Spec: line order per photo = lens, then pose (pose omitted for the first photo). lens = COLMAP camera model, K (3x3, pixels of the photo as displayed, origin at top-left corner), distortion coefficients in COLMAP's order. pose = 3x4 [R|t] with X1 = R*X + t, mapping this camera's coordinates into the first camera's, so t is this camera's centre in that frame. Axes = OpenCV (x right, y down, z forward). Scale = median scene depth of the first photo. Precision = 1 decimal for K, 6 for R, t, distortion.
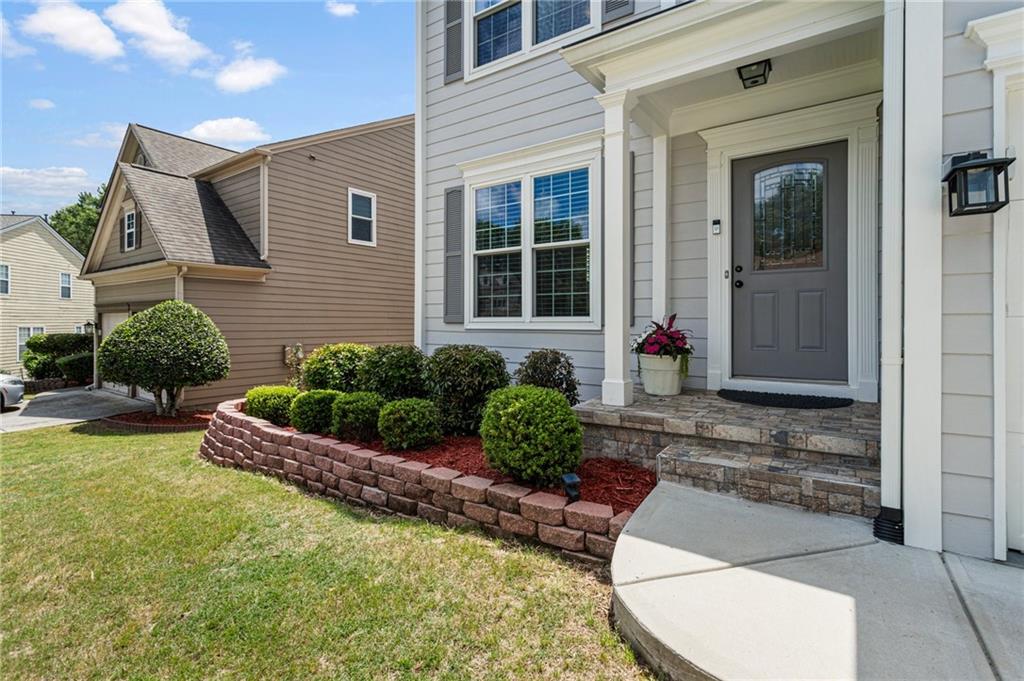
lens RADIAL K [[489.3, 0, 538.8], [0, 489.3, 320.9], [0, 0, 1]] dist [0.000993, -0.000344]
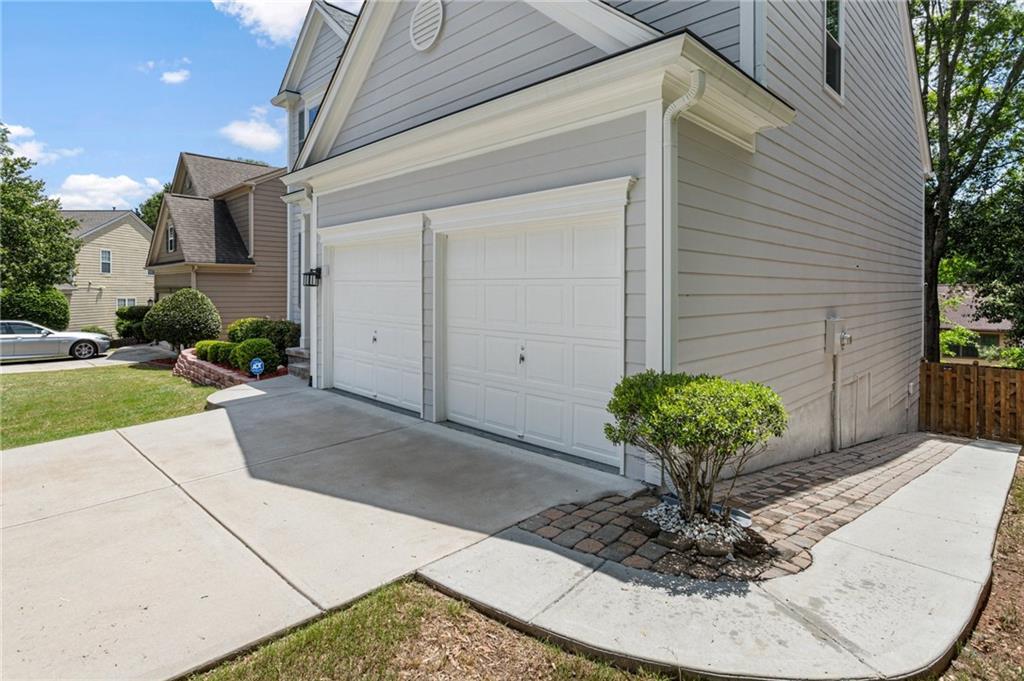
lens RADIAL K [[533.2, 0, 518.5], [0, 533.2, 289.4], [0, 0, 1]] dist [0.001537, 0.000209]
pose [[0.983152, 0.003128, -0.182765, 1.004811], [-0.003111, 0.999995, 0.000380, -0.068532], [0.182766, 0.000195, 0.983157, -0.807659]]
